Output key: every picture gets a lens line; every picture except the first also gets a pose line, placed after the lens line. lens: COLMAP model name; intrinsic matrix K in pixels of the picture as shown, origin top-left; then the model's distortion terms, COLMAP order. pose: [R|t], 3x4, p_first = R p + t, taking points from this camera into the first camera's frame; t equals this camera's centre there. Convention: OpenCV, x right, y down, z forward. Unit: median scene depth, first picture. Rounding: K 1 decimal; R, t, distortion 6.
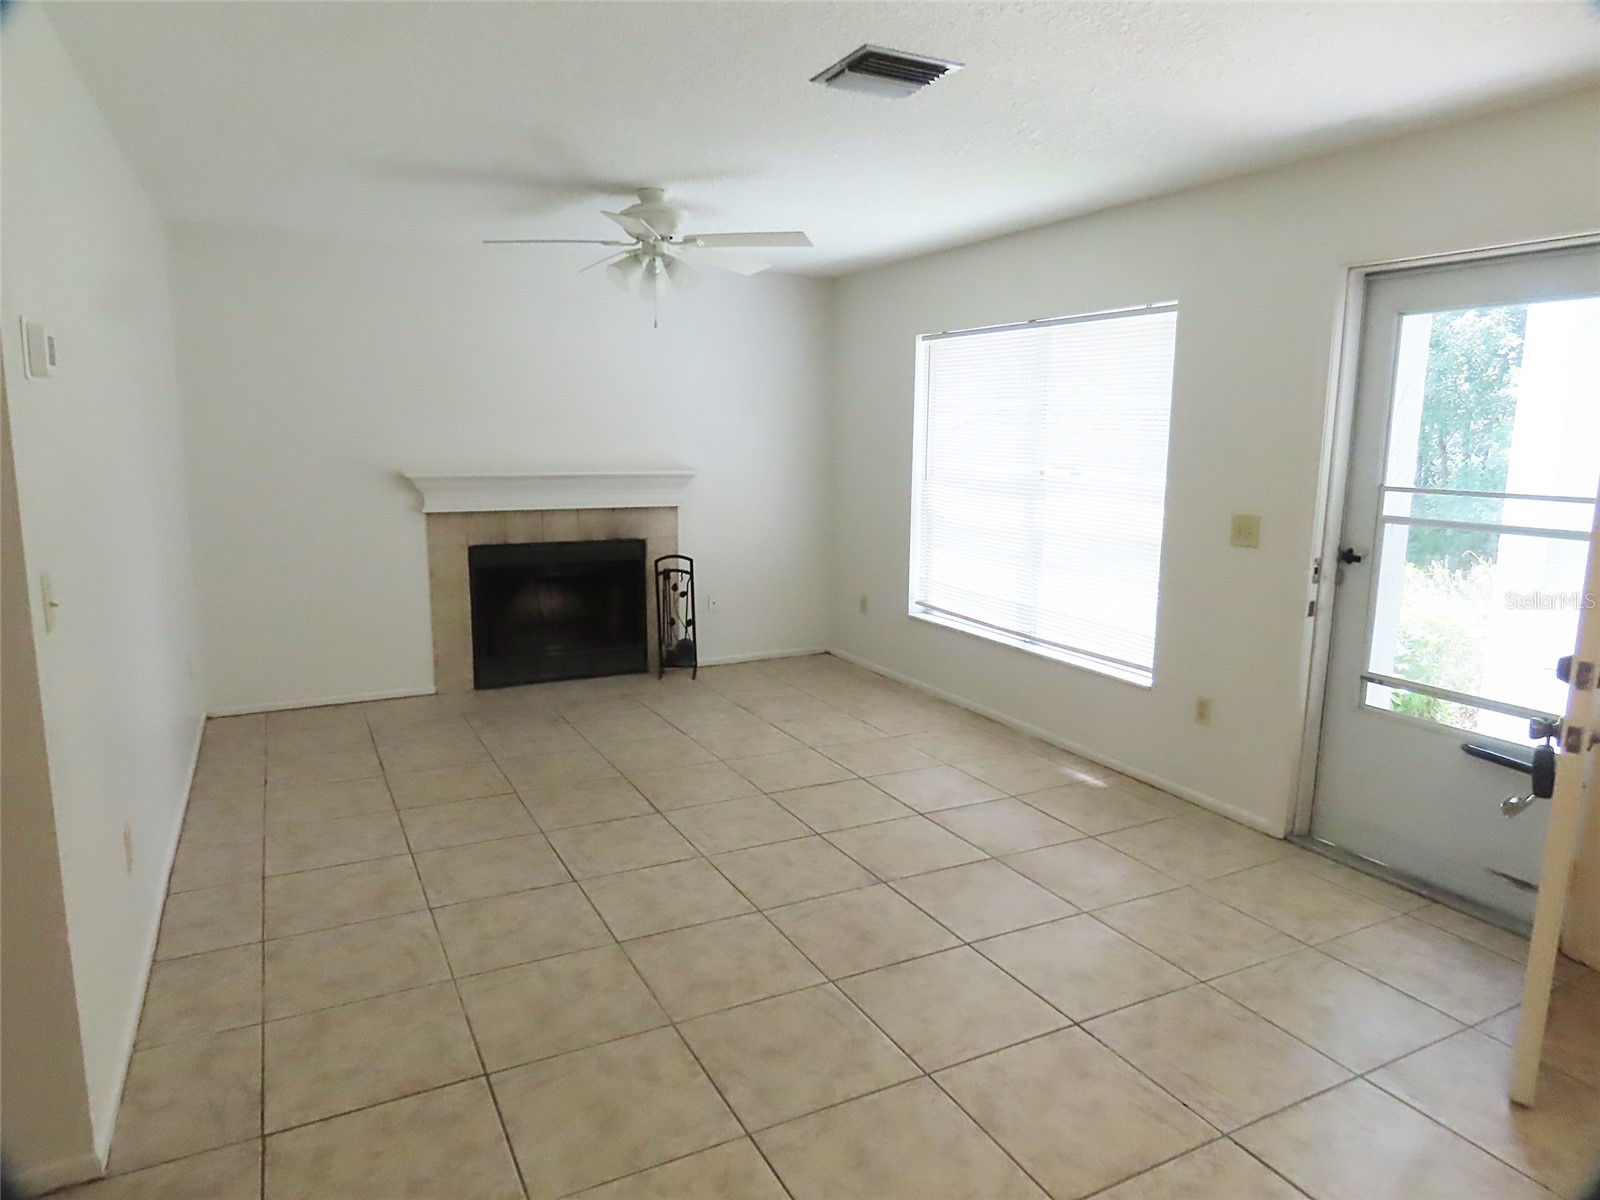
lens RADIAL K [[1001.6, 0, 802.5], [0, 1001.6, 597.1], [0, 0, 1]] dist [-0.014178, 0.004070]
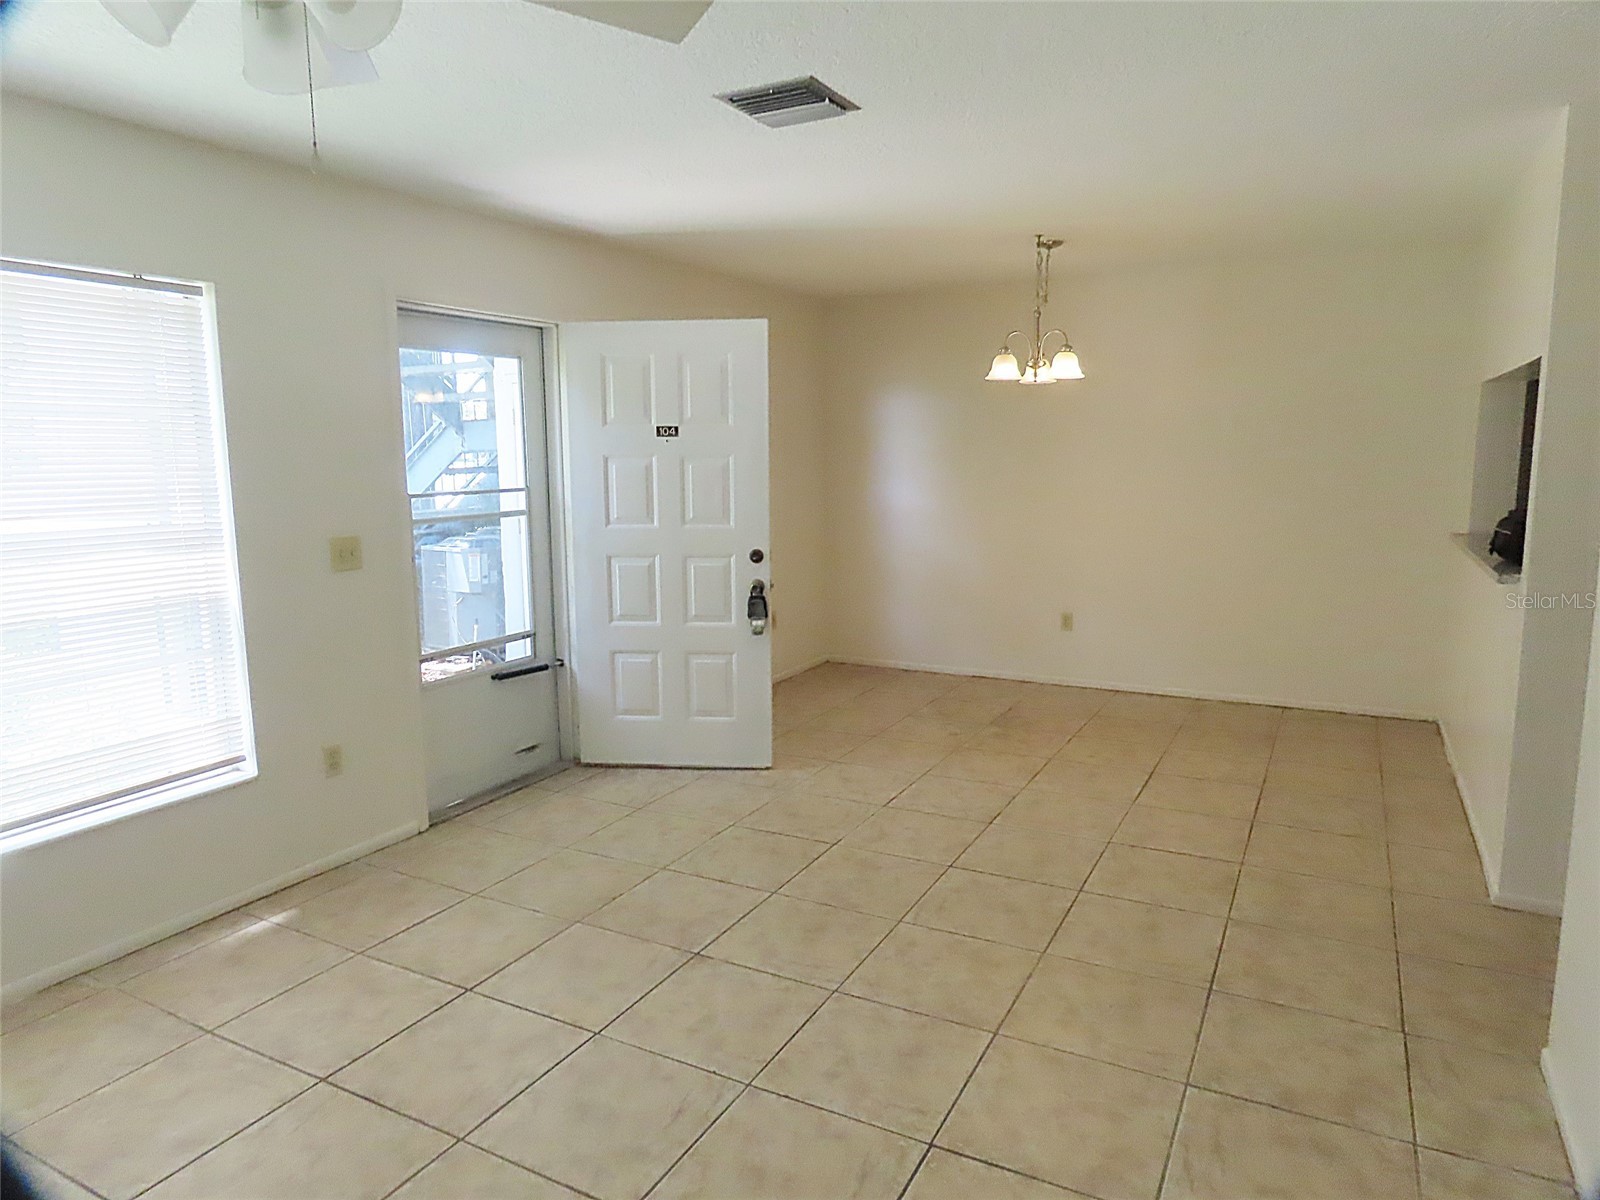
lens RADIAL K [[1001.6, 0, 802.5], [0, 1001.6, 597.1], [0, 0, 1]] dist [-0.014178, 0.004070]
pose [[-0.557857, -0.127361, 0.820107, -0.388922], [0.142984, 0.958631, 0.246135, -0.132513], [-0.817528, 0.254571, -0.516568, 0.767238]]
